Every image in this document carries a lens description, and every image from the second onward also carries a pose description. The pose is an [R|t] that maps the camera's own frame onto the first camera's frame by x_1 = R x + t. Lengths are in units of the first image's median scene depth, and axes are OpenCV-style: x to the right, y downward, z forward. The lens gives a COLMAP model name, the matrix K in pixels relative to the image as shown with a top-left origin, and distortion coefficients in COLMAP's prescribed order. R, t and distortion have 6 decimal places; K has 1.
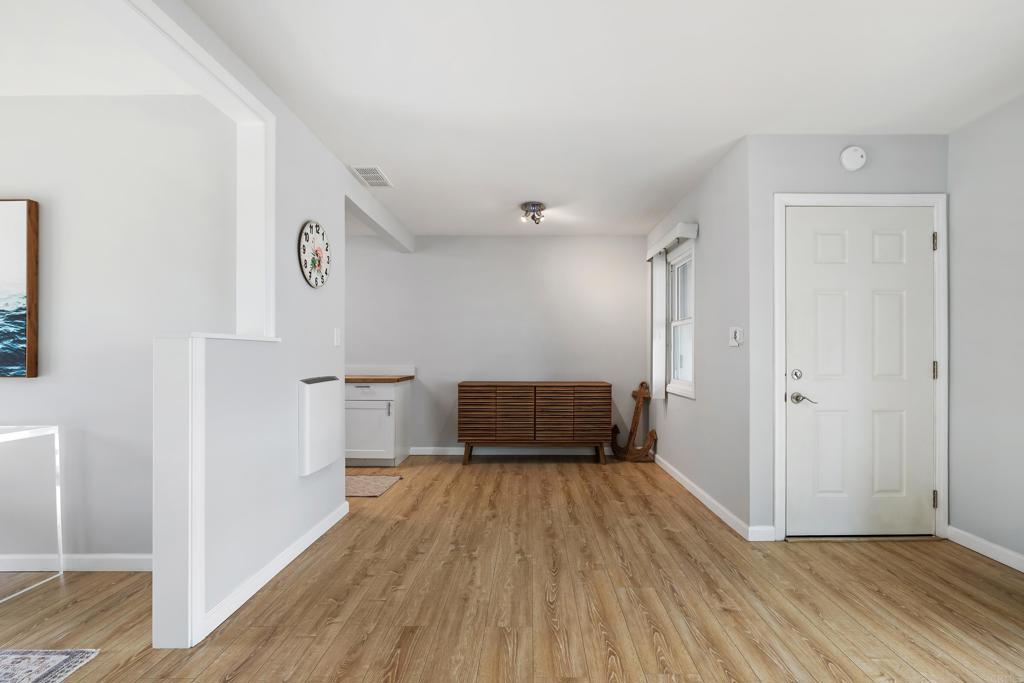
lens RADIAL K [[463.9, 0, 530.9], [0, 463.9, 353.0], [0, 0, 1]] dist [-0.008378, 0.001820]
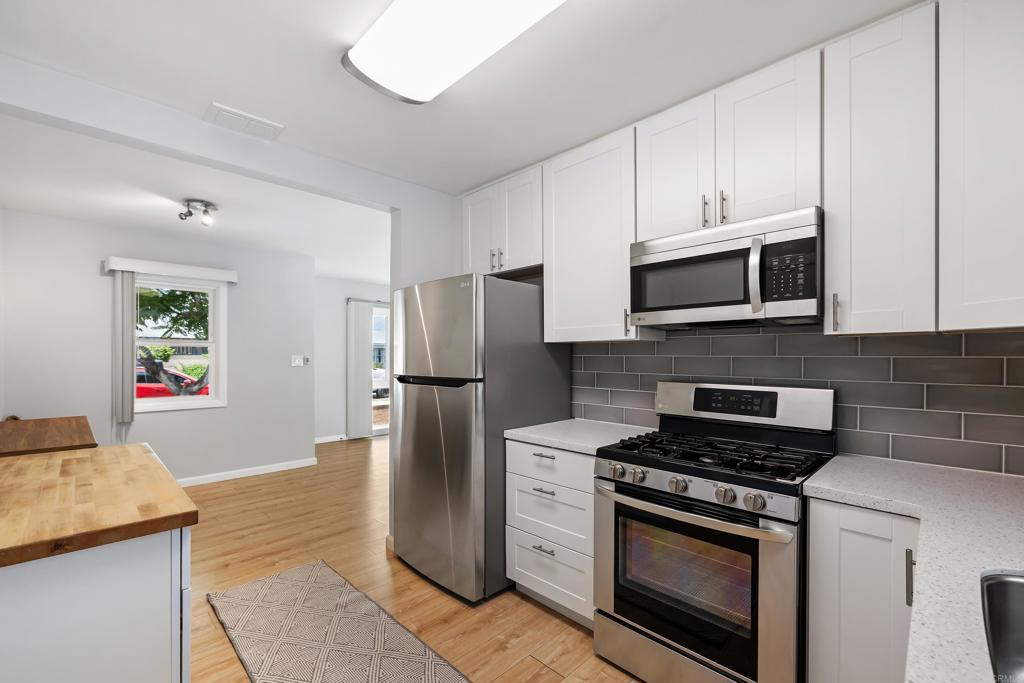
lens RADIAL K [[434.1, 0, 510.4], [0, 434.1, 356.9], [0, 0, 1]] dist [0.001025, -0.000517]
pose [[-0.699755, -0.002197, 0.714379, -1.424092], [-0.001437, 0.999998, 0.001668, -0.061007], [-0.714381, 0.000140, -0.699757, 1.680034]]
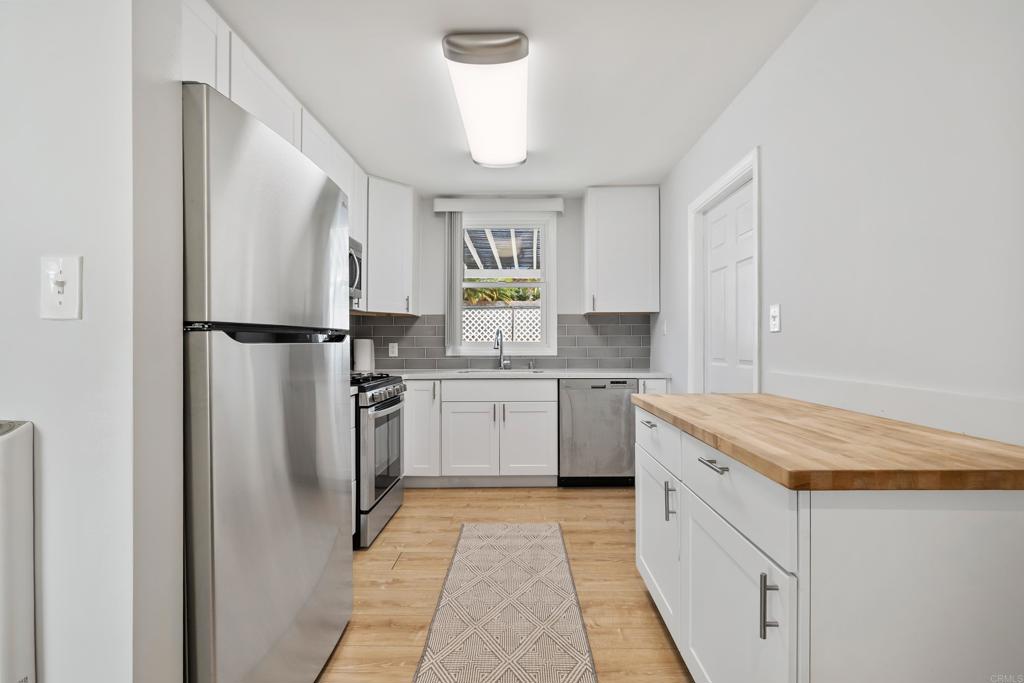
lens RADIAL K [[463.9, 0, 514.9], [0, 463.9, 343.3], [0, 0, 1]] dist [-0.008378, 0.001820]
pose [[-0.026071, -0.002517, -0.999657, -0.156624], [0.007752, 0.999966, -0.002720, 0.003950], [0.999630, -0.007820, -0.026050, 1.431958]]
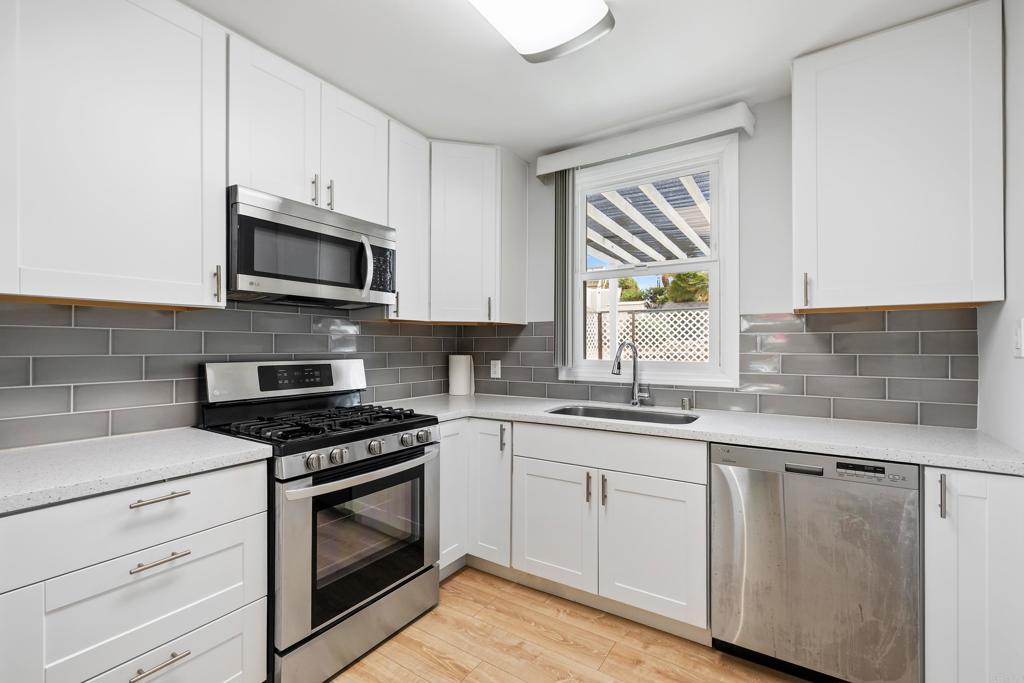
lens RADIAL K [[434.1, 0, 502.2], [0, 434.1, 345.7], [0, 0, 1]] dist [0.001025, -0.000517]
pose [[-0.571528, -0.002629, -0.820578, -0.777140], [0.003606, 0.999977, -0.005716, -0.034506], [0.820574, -0.006226, -0.571506, 1.631589]]
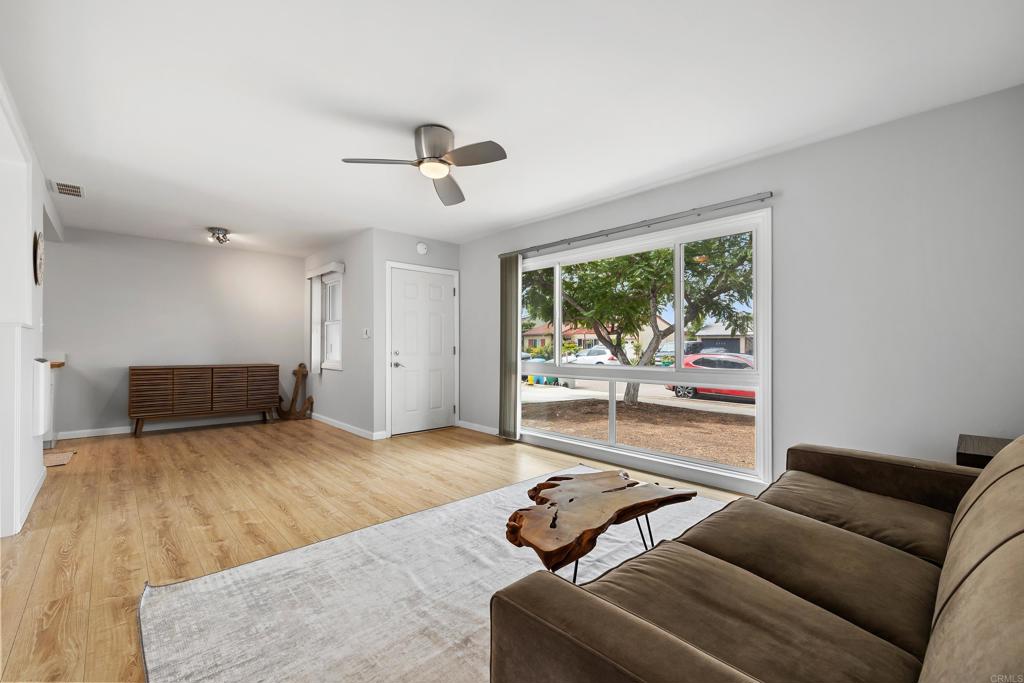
lens RADIAL K [[434.1, 0, 510.6], [0, 434.1, 348.3], [0, 0, 1]] dist [0.001025, -0.000517]
pose [[0.737210, 0.000509, 0.675663, -0.315414], [-0.004588, 0.999980, 0.004253, 0.015784], [-0.675648, -0.006236, 0.737198, -0.688229]]
